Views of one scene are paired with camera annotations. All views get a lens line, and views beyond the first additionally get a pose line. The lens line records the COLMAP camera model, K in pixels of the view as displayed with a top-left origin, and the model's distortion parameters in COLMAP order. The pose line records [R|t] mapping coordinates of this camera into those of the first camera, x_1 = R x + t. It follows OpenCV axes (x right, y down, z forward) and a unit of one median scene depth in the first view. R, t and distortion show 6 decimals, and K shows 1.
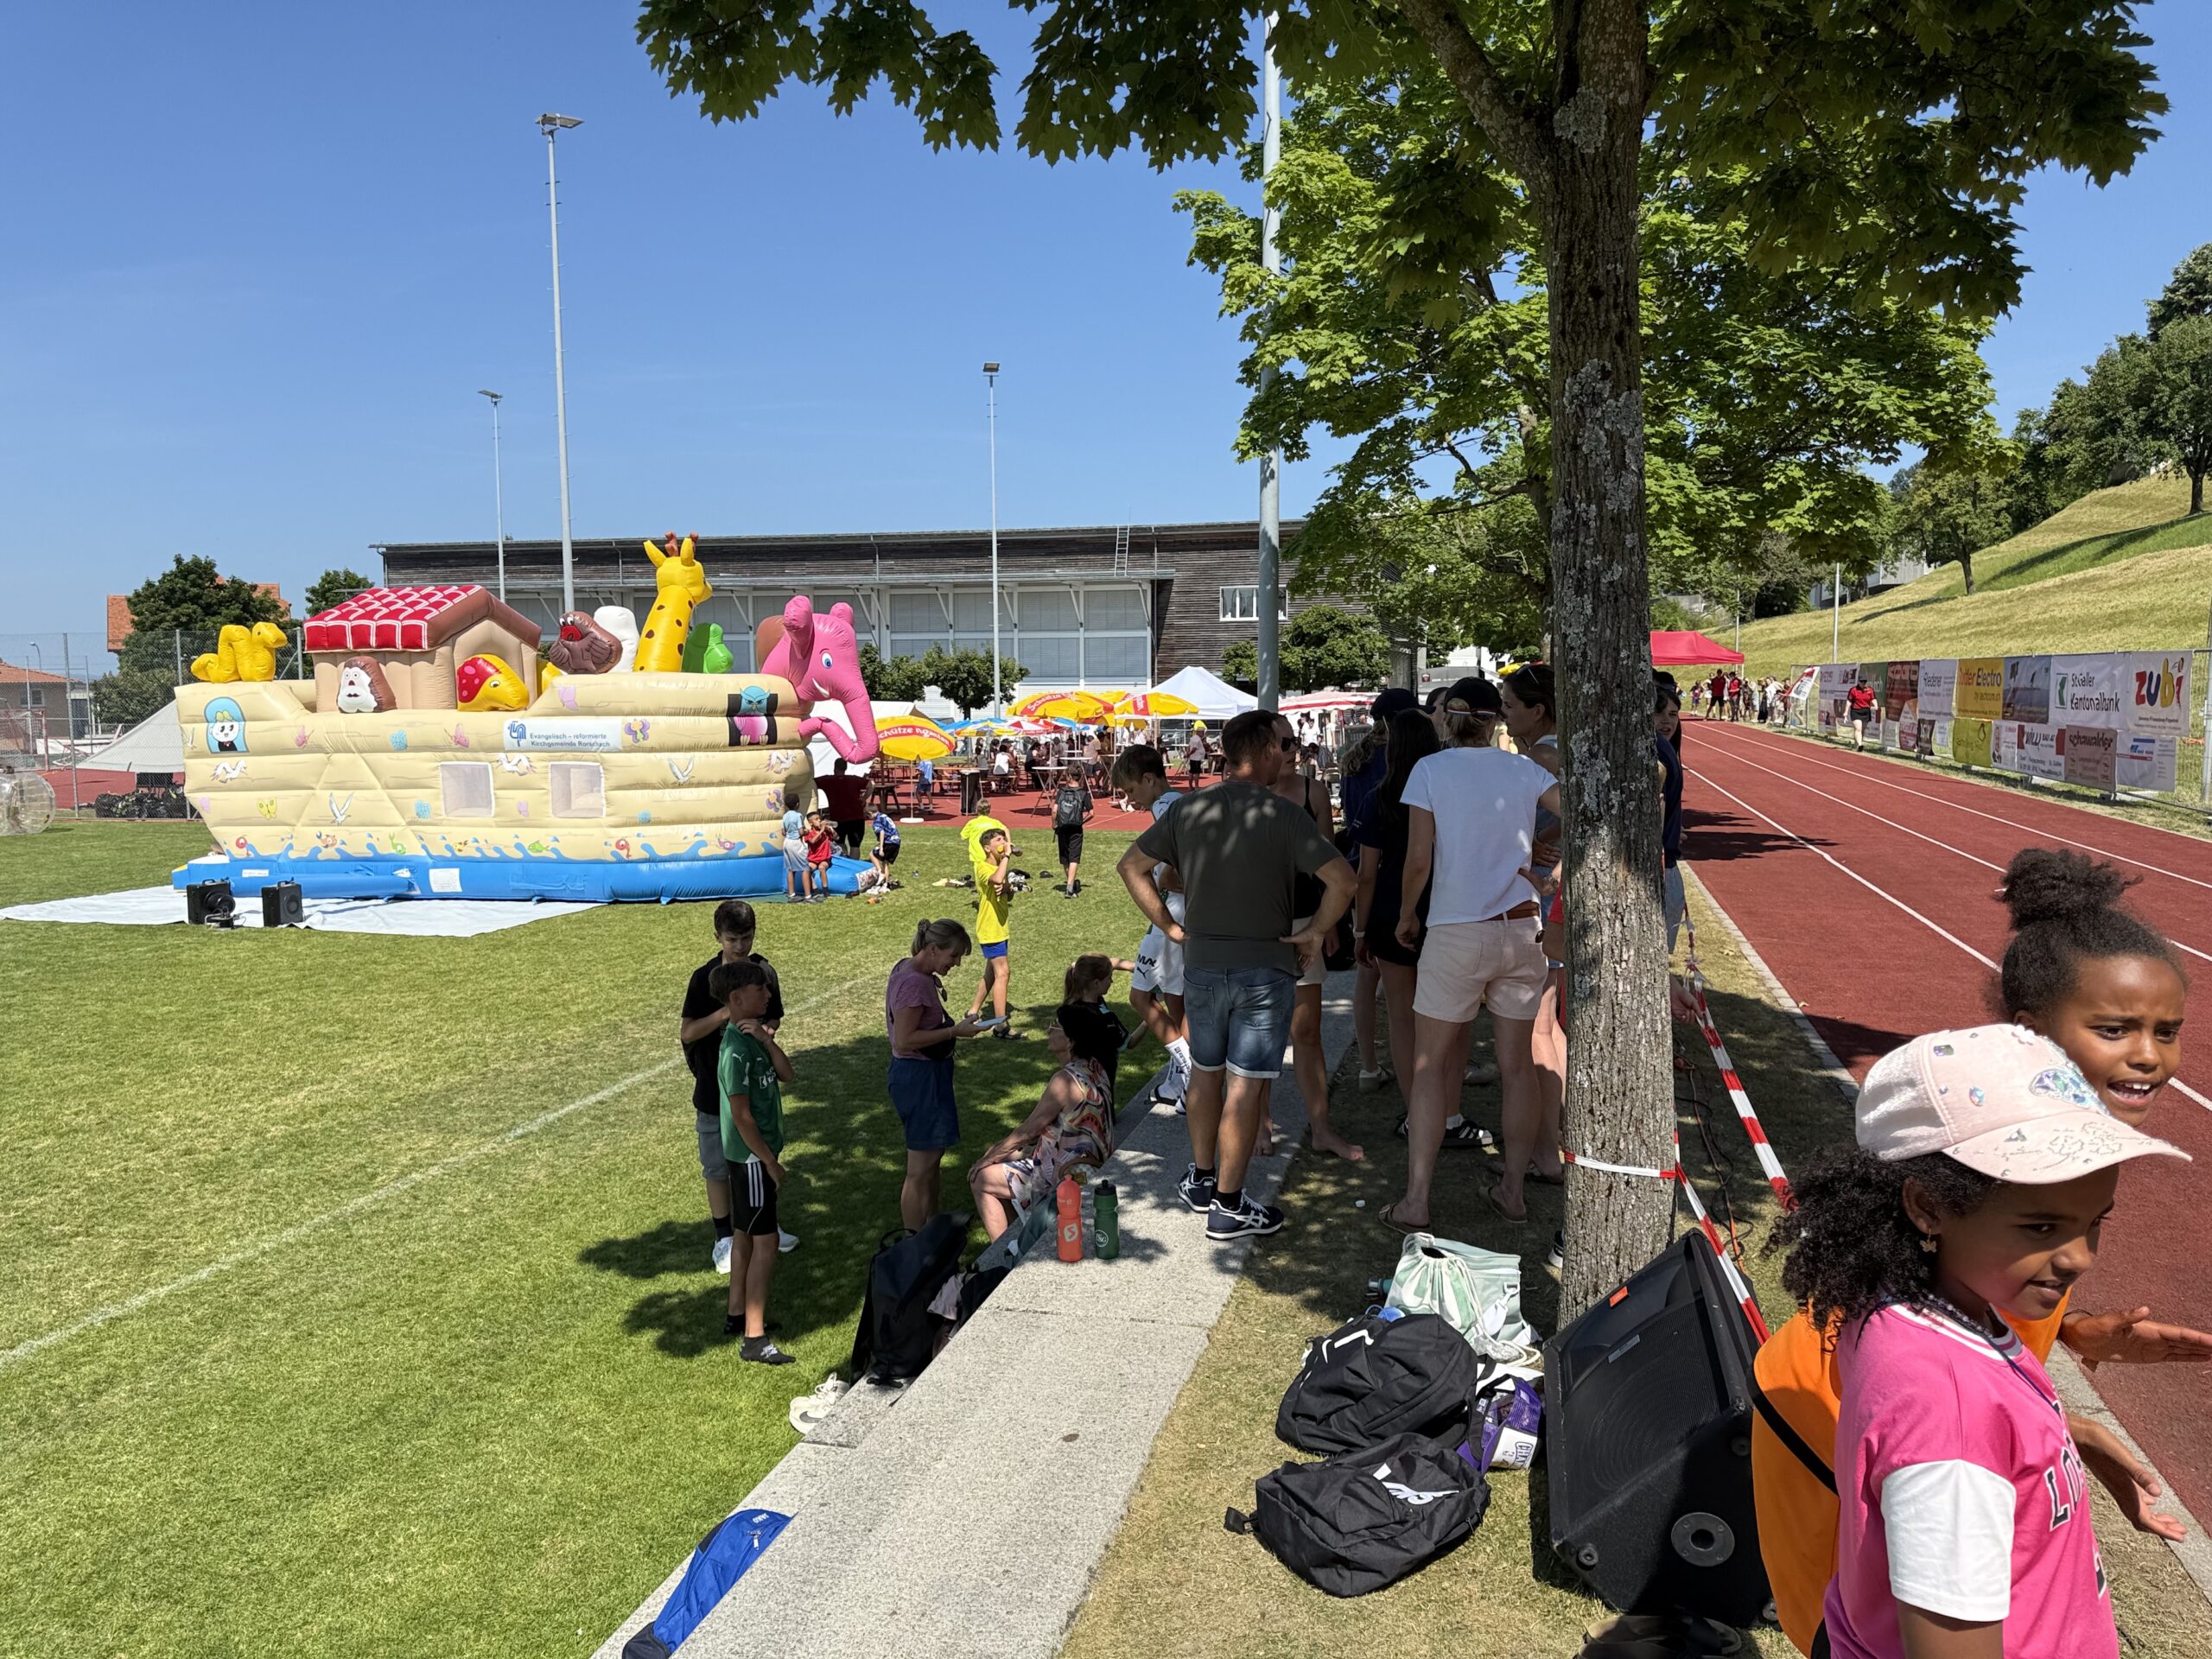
lens RADIAL K [[1572.6, 0, 1095.9], [0, 1572.6, 834.7], [0, 0, 1]] dist [0.004074, -0.002866]
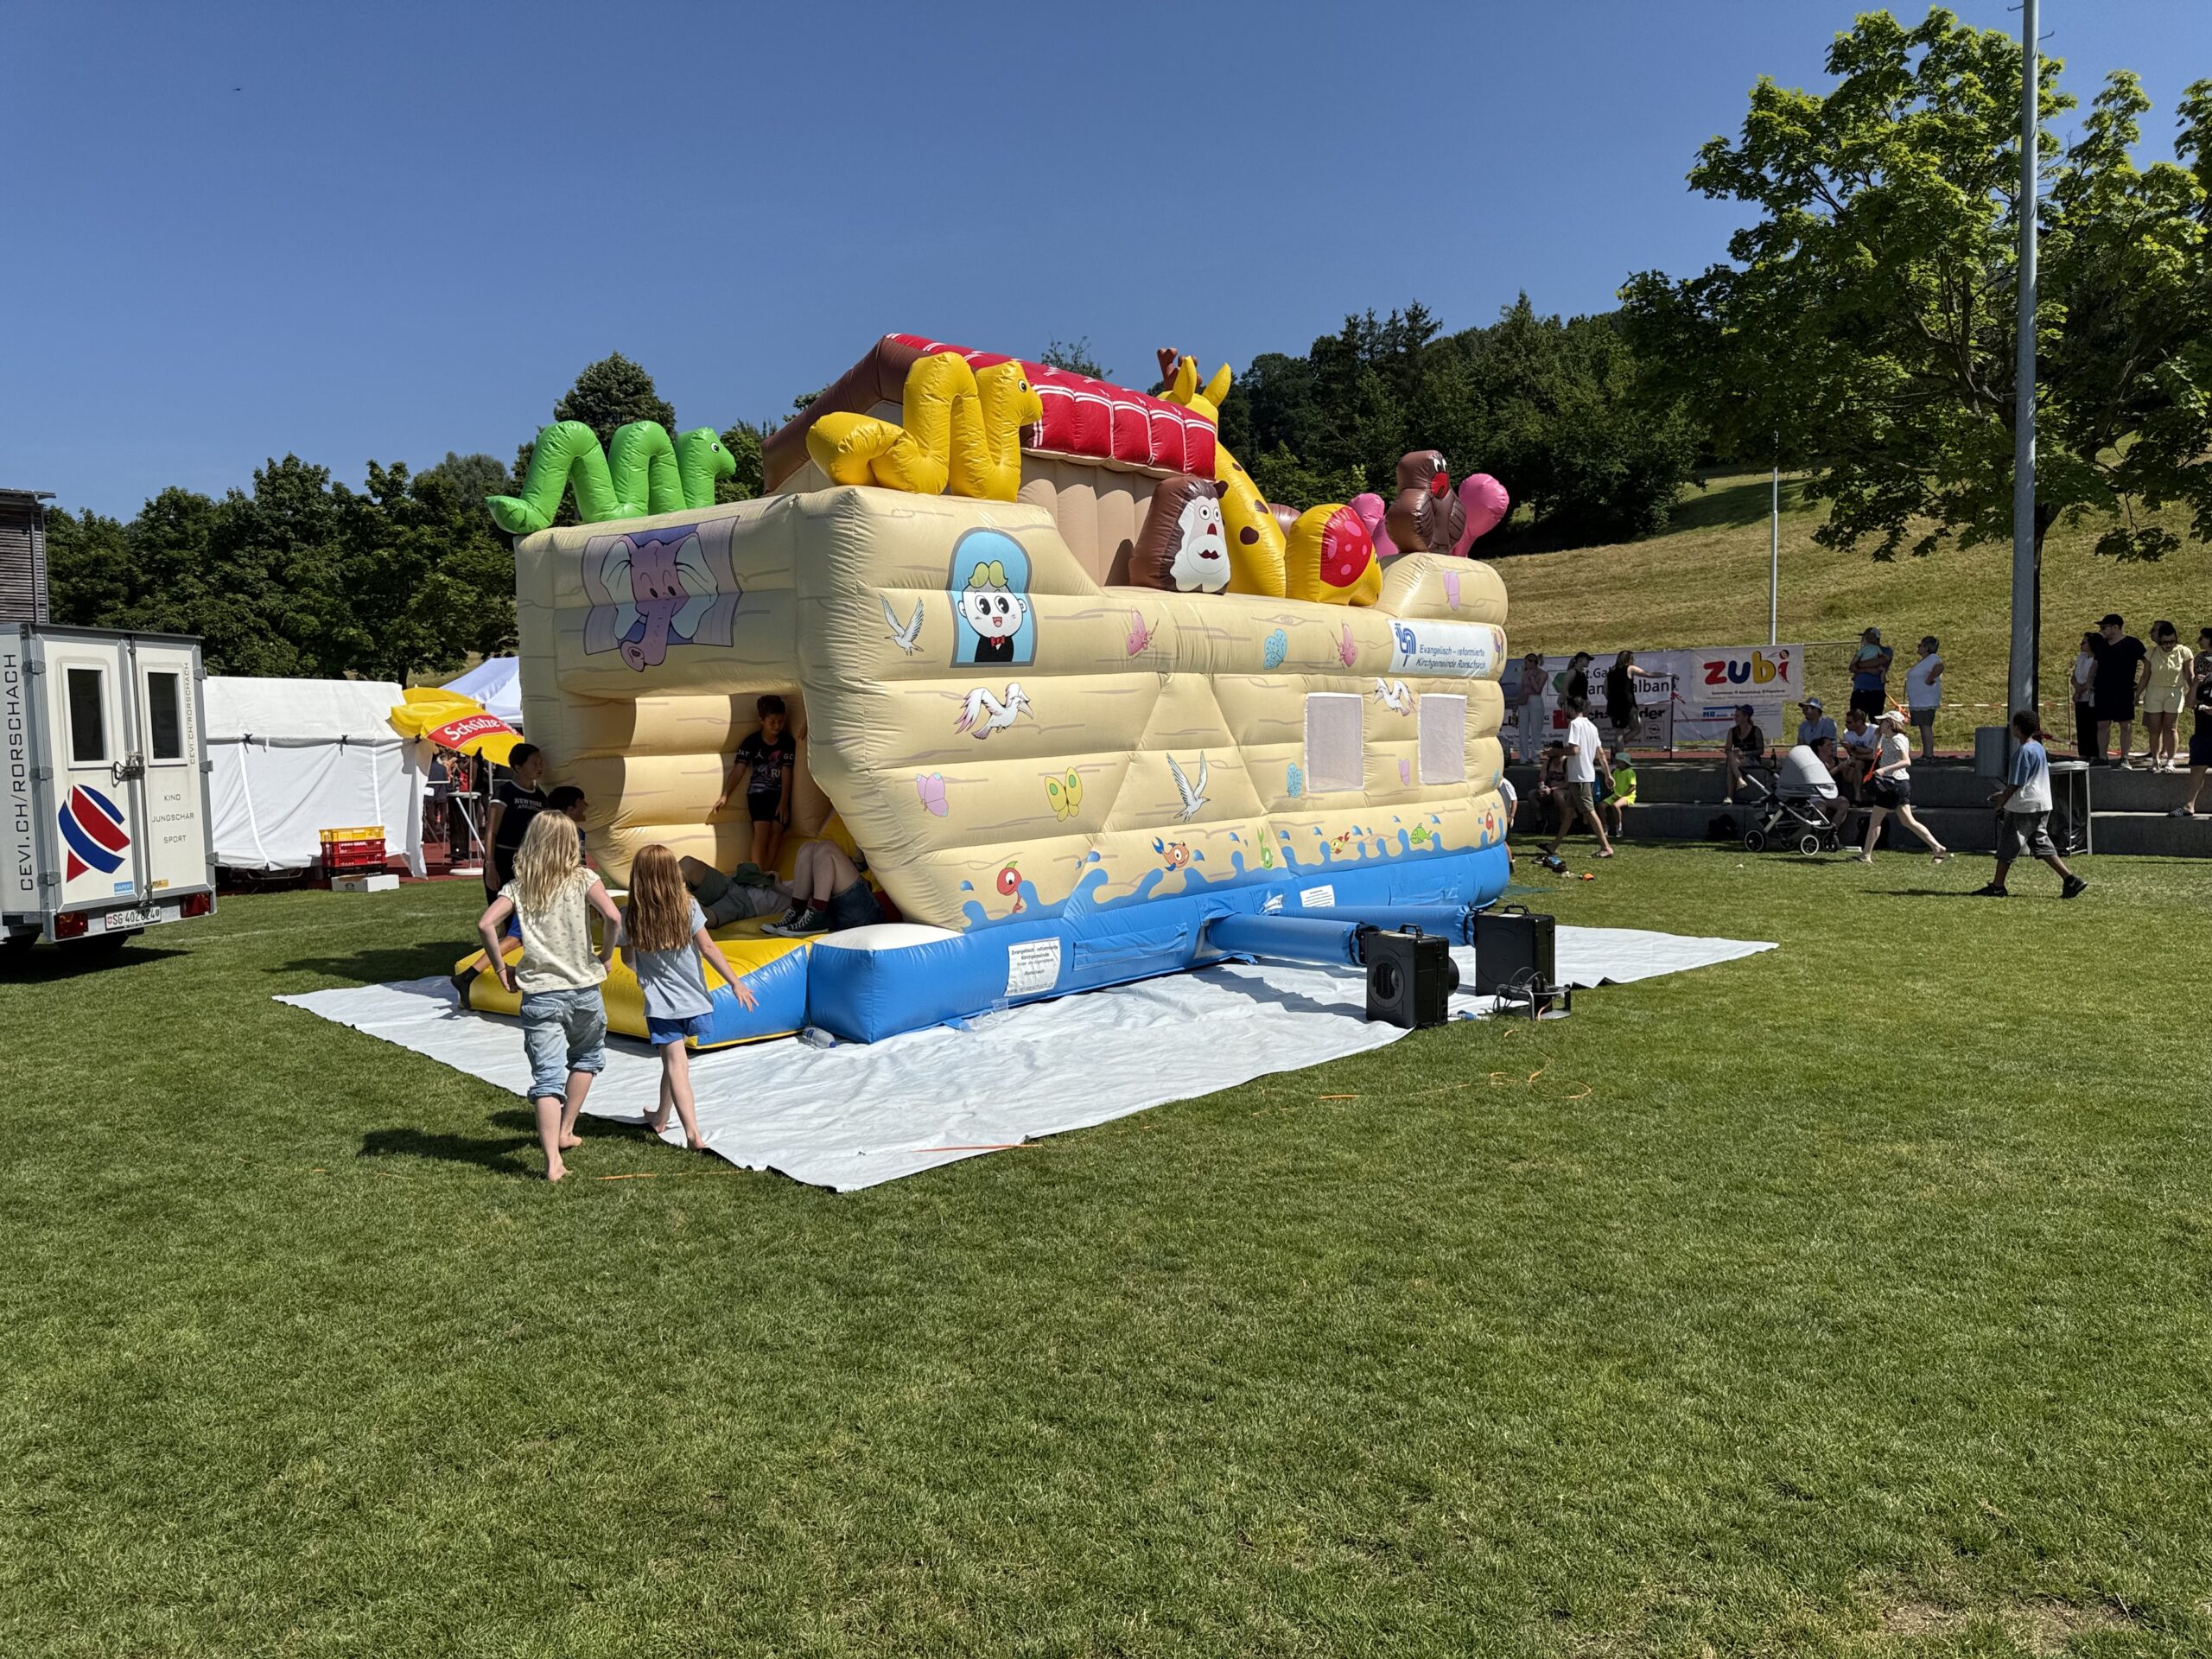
lens RADIAL K [[1572.6, 0, 1106.3], [0, 1572.6, 832.4], [0, 0, 1]] dist [0.004074, -0.002866]
pose [[0.484718, -0.052386, 0.873101, -0.724216], [0.097576, 0.995213, 0.005542, -0.006052], [-0.869211, 0.082508, 0.487509, 0.622861]]
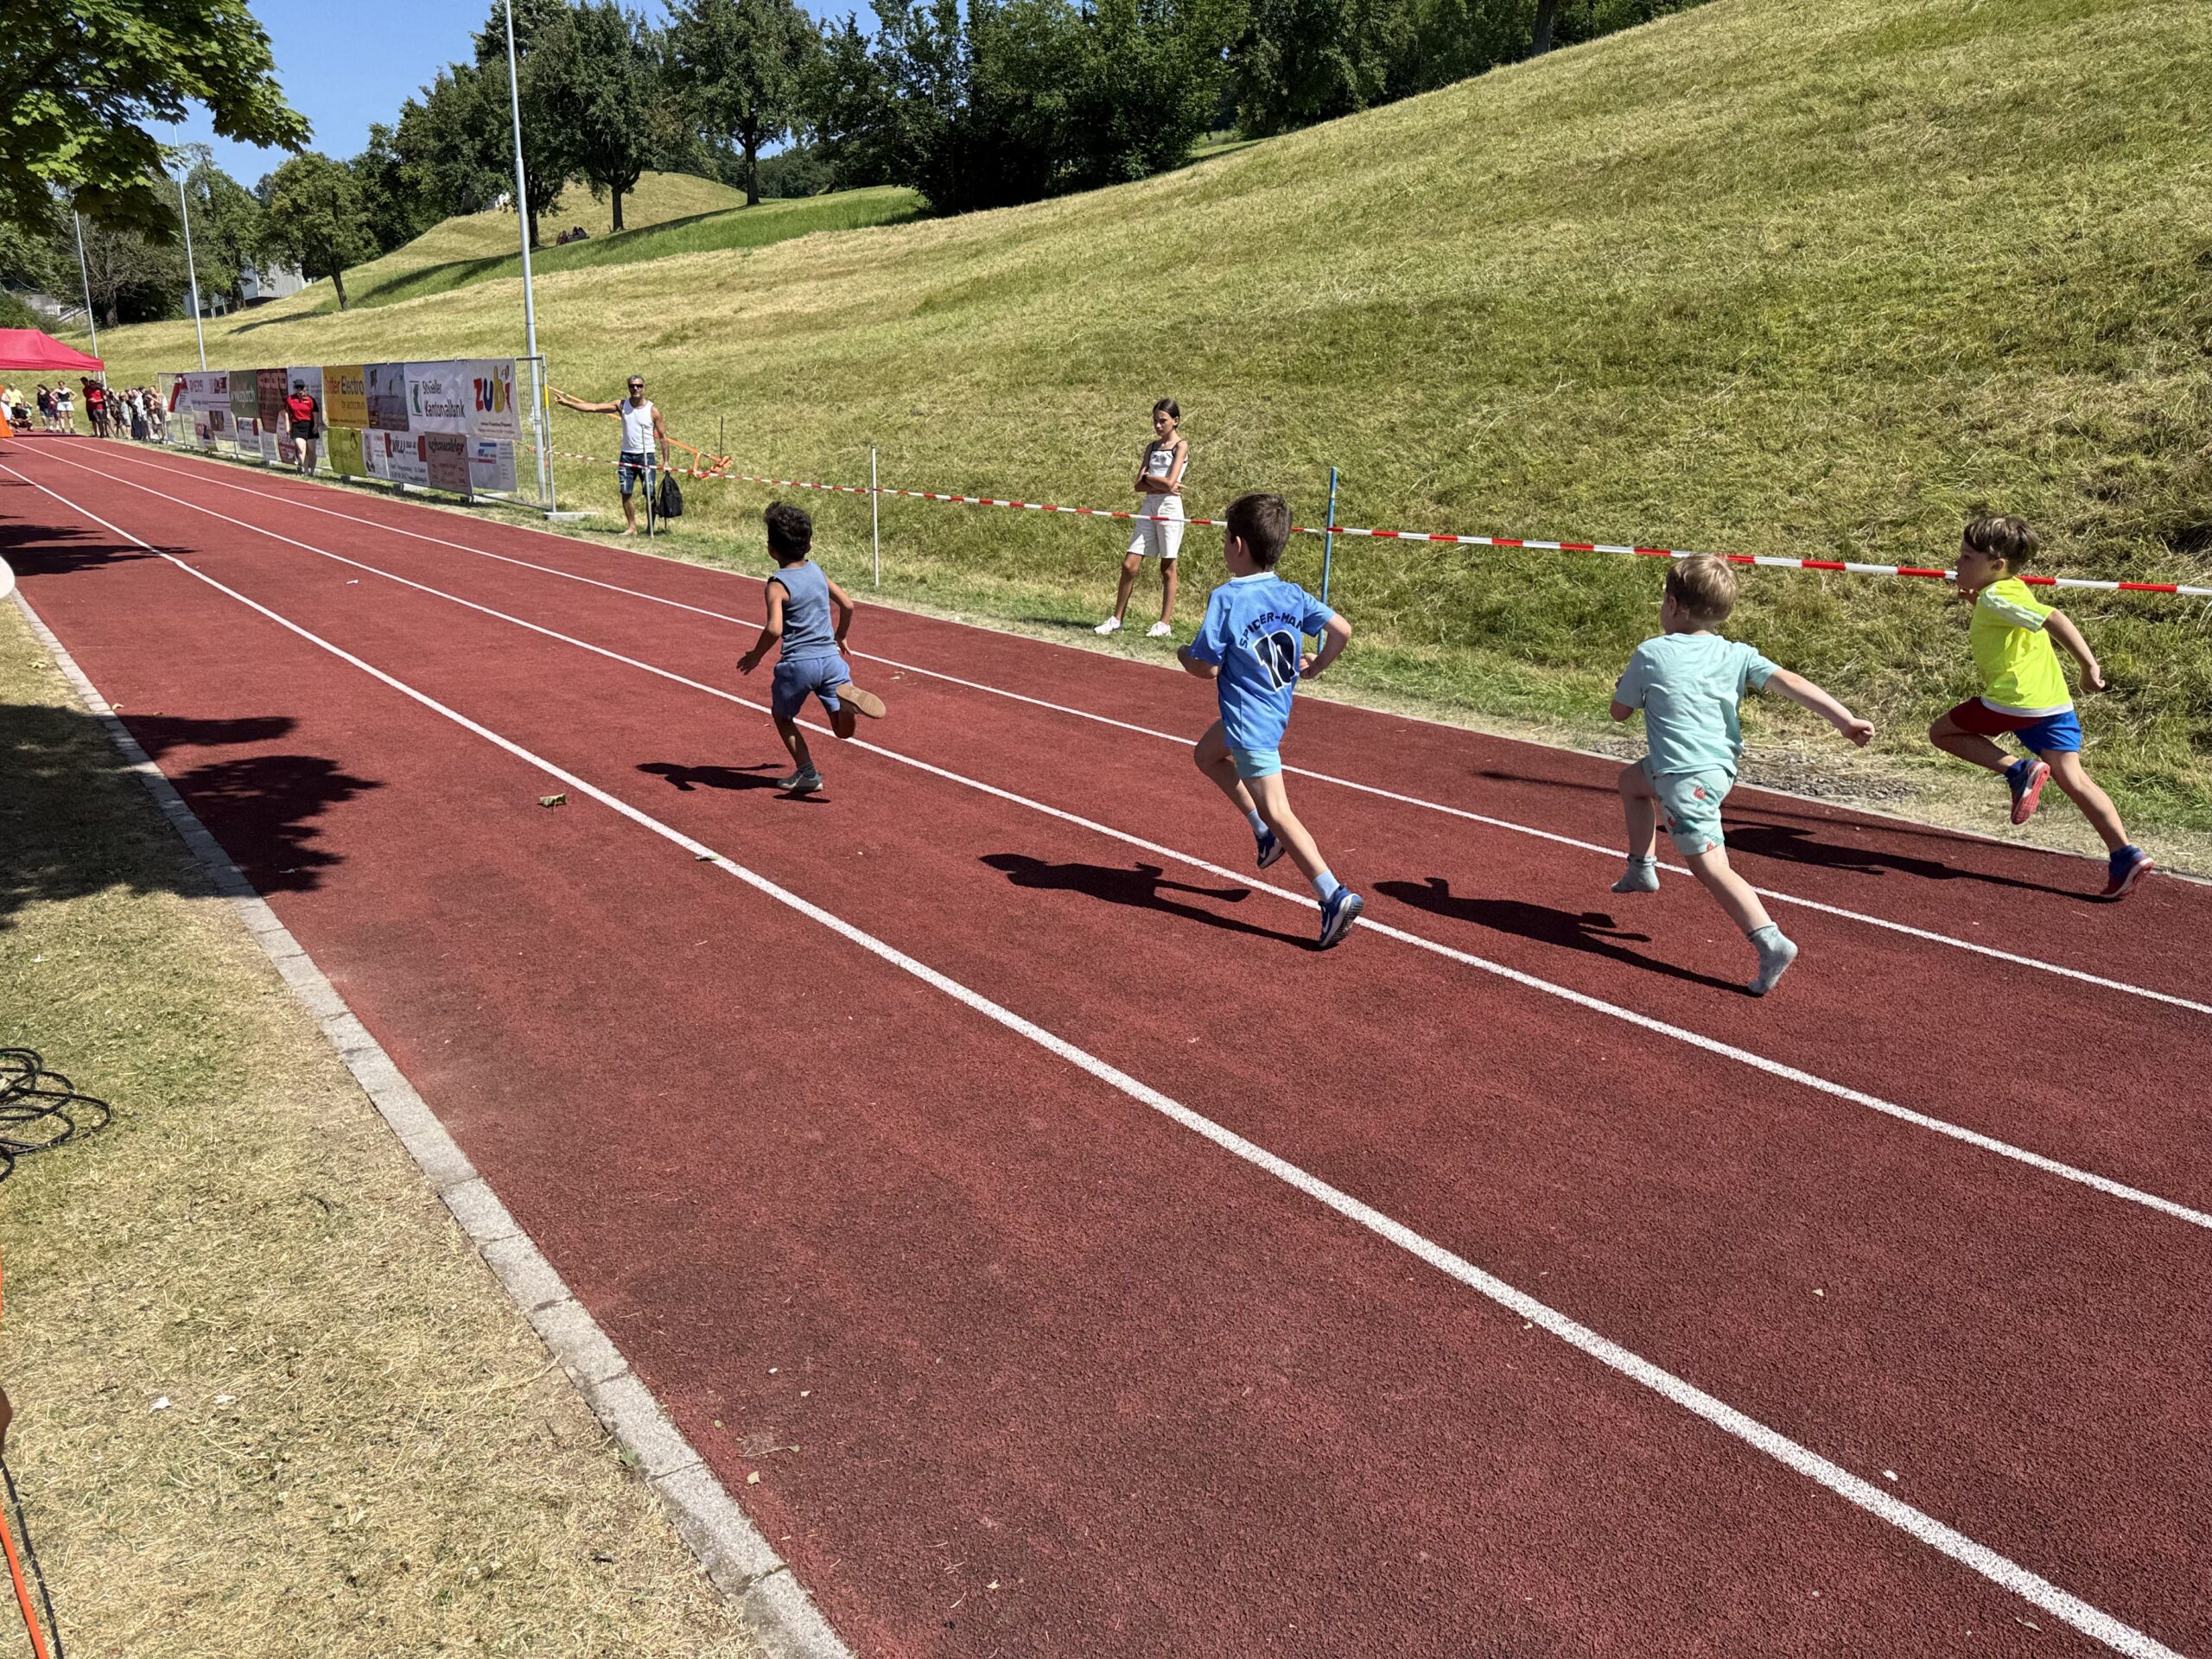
lens RADIAL K [[1572.6, 0, 1098.9], [0, 1572.6, 823.2], [0, 0, 1]] dist [0.004074, -0.002866]
pose [[0.601765, -0.183879, 0.777218, 0.024311], [0.055870, 0.980444, 0.188701, 0.011690], [-0.796717, -0.070131, 0.600270, -0.000937]]
